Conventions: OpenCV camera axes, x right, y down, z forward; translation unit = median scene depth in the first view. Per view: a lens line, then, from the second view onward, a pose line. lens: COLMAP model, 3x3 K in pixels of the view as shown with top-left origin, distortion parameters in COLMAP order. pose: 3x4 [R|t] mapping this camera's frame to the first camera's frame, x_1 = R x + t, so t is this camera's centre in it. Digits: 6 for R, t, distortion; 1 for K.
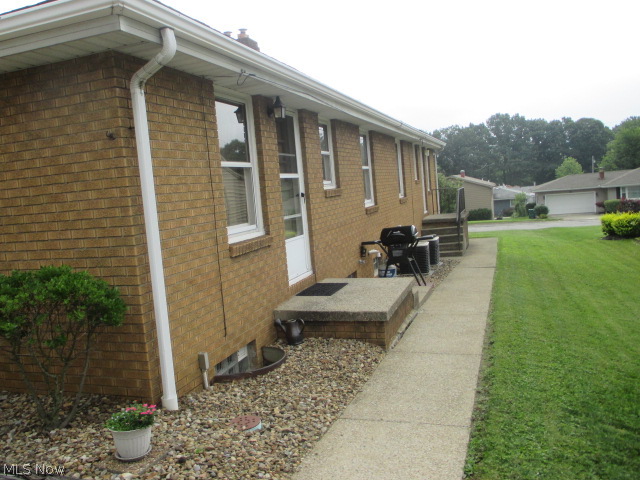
lens RADIAL K [[538.4, 0, 318.3], [0, 538.4, 239.6], [0, 0, 1]] dist [-0.037517, -0.025900]
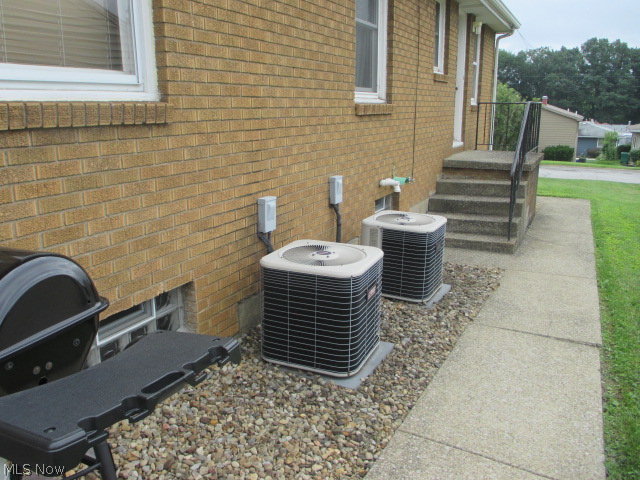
lens RADIAL K [[538.4, 0, 321.6], [0, 538.4, 240.4], [0, 0, 1]] dist [-0.037517, -0.025900]
pose [[0.988902, 0.109225, -0.100713, 0.030194], [-0.092753, 0.983425, 0.155797, -0.006551], [0.116060, -0.144727, 0.982641, 0.106325]]
